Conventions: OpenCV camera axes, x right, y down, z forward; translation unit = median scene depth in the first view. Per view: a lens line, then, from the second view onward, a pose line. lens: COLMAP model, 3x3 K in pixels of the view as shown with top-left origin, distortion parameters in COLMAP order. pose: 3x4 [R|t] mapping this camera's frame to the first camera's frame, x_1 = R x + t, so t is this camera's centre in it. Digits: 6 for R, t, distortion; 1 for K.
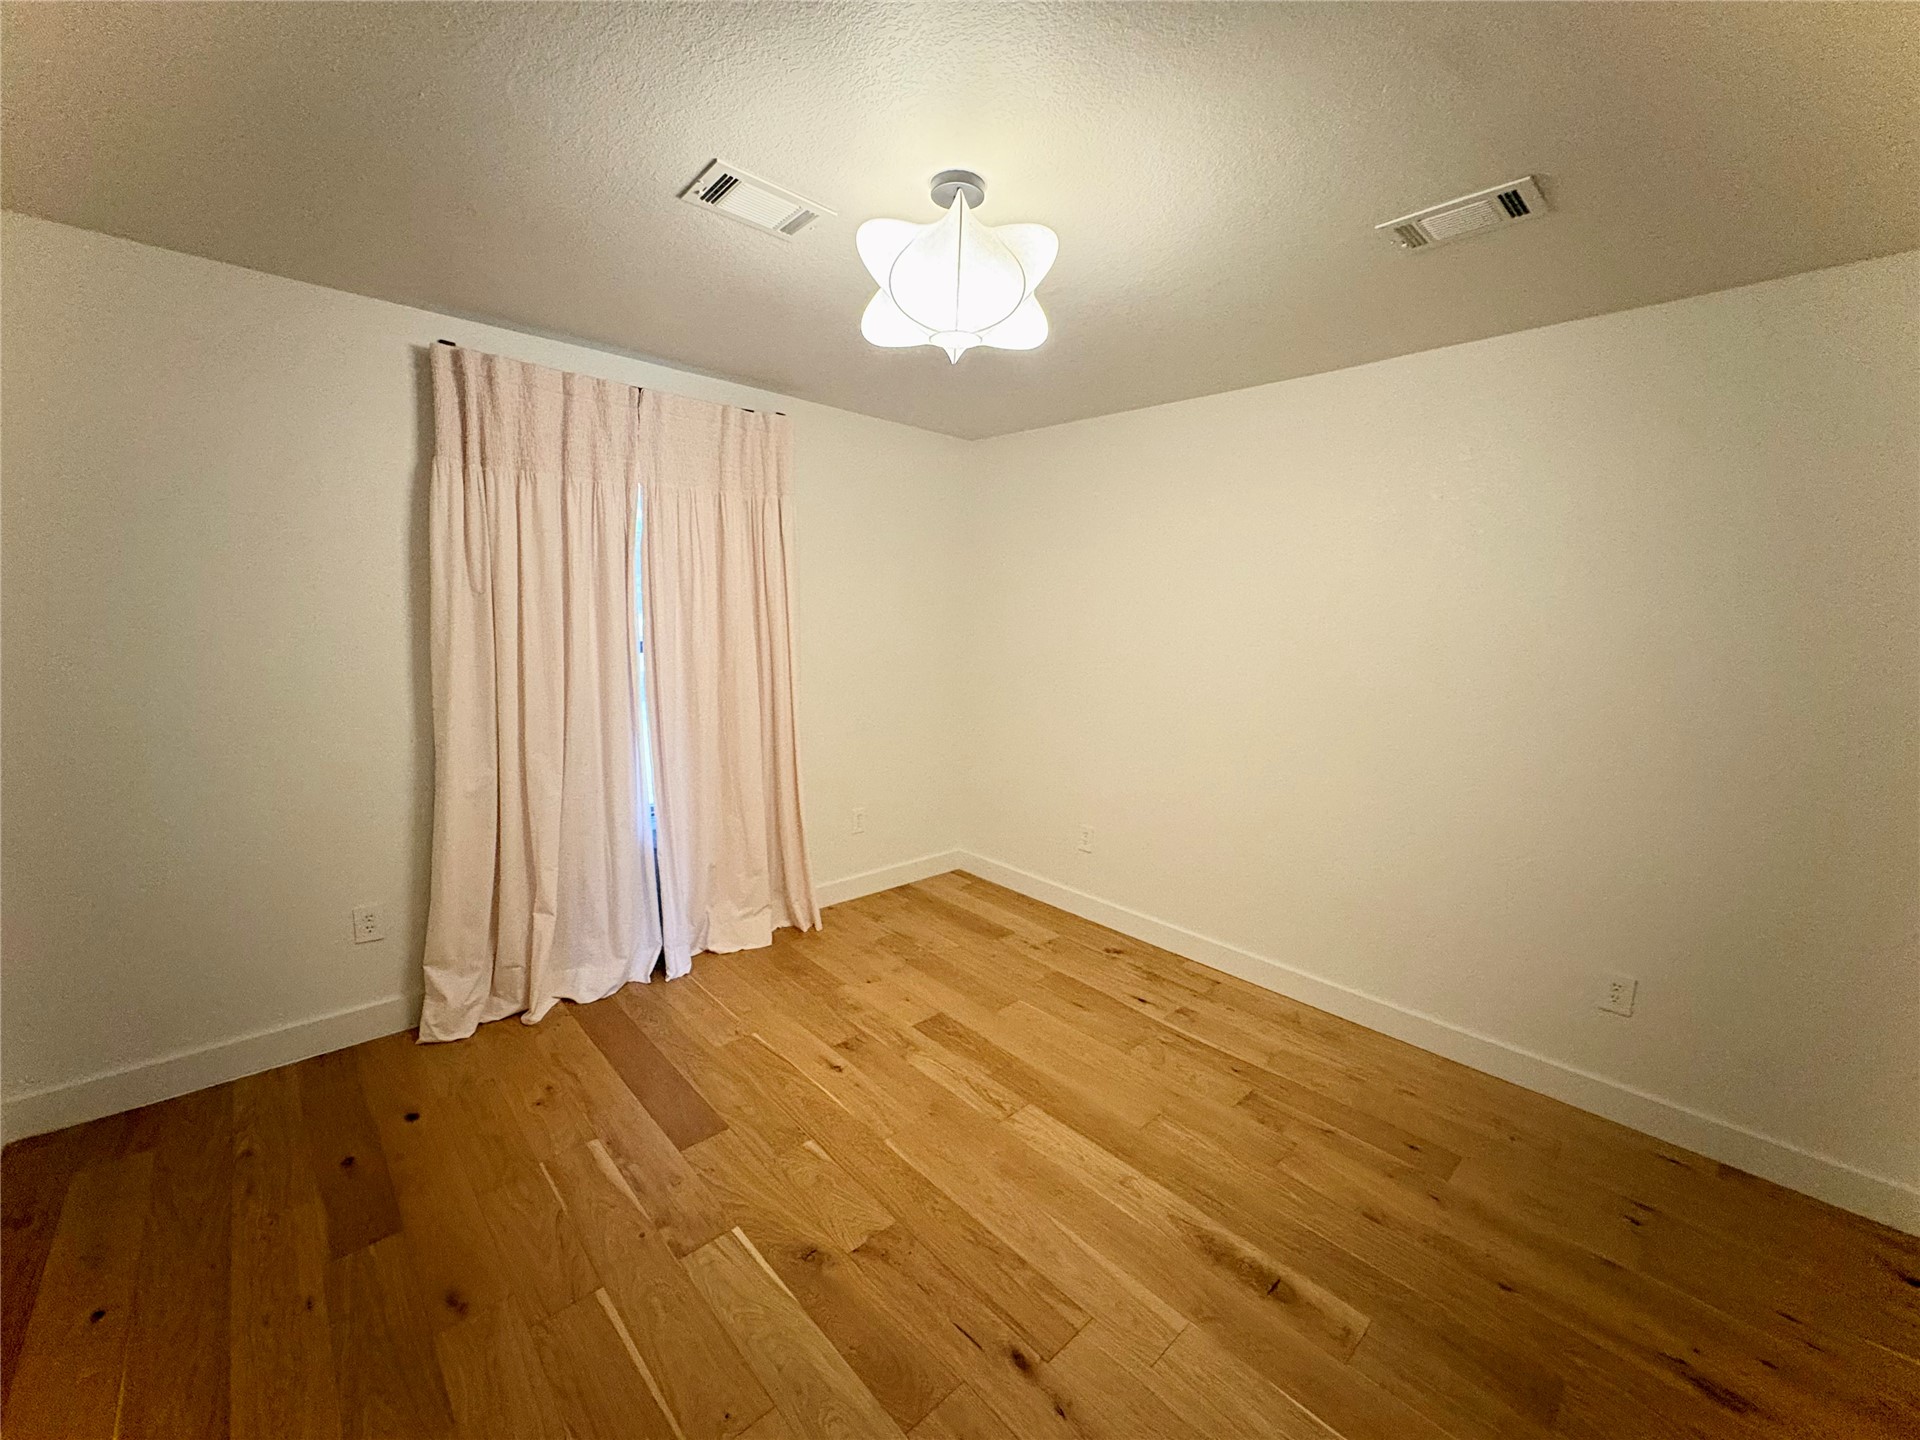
lens RADIAL K [[764.4, 0, 960.0], [0, 764.4, 720.0], [0, 0, 1]] dist [0.001614, 0.000094]
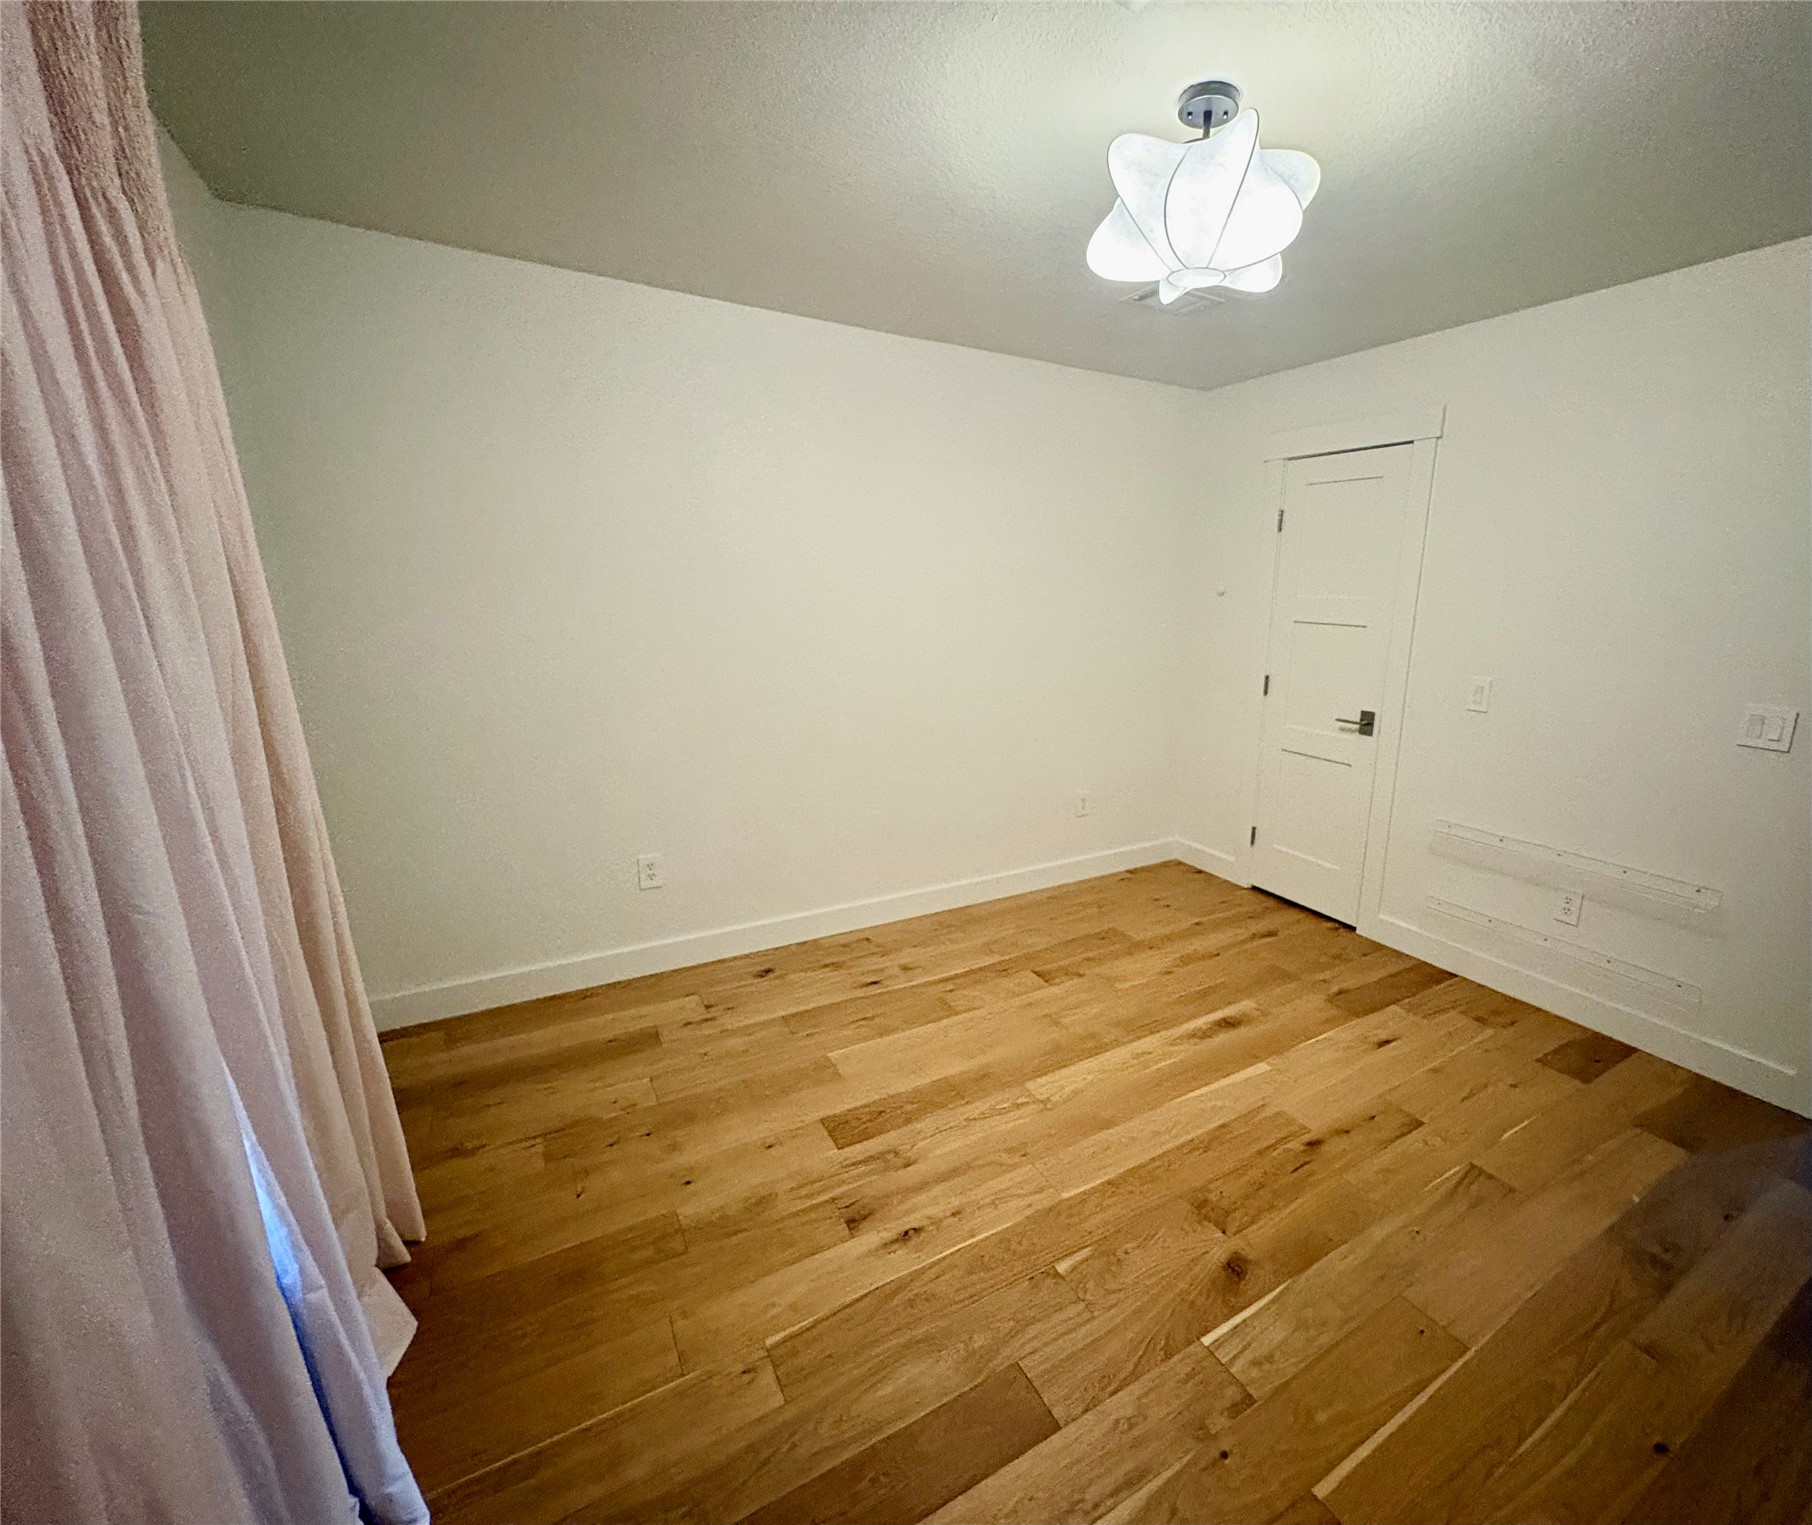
lens RADIAL K [[808.4, 0, 906.0], [0, 808.4, 762.5], [0, 0, 1]] dist [-0.000496, 0.000133]
pose [[0.226701, -0.236175, 0.944896, -1.033139], [0.124159, 0.969247, 0.212473, -0.205653], [-0.966018, 0.069150, 0.249053, 1.000049]]
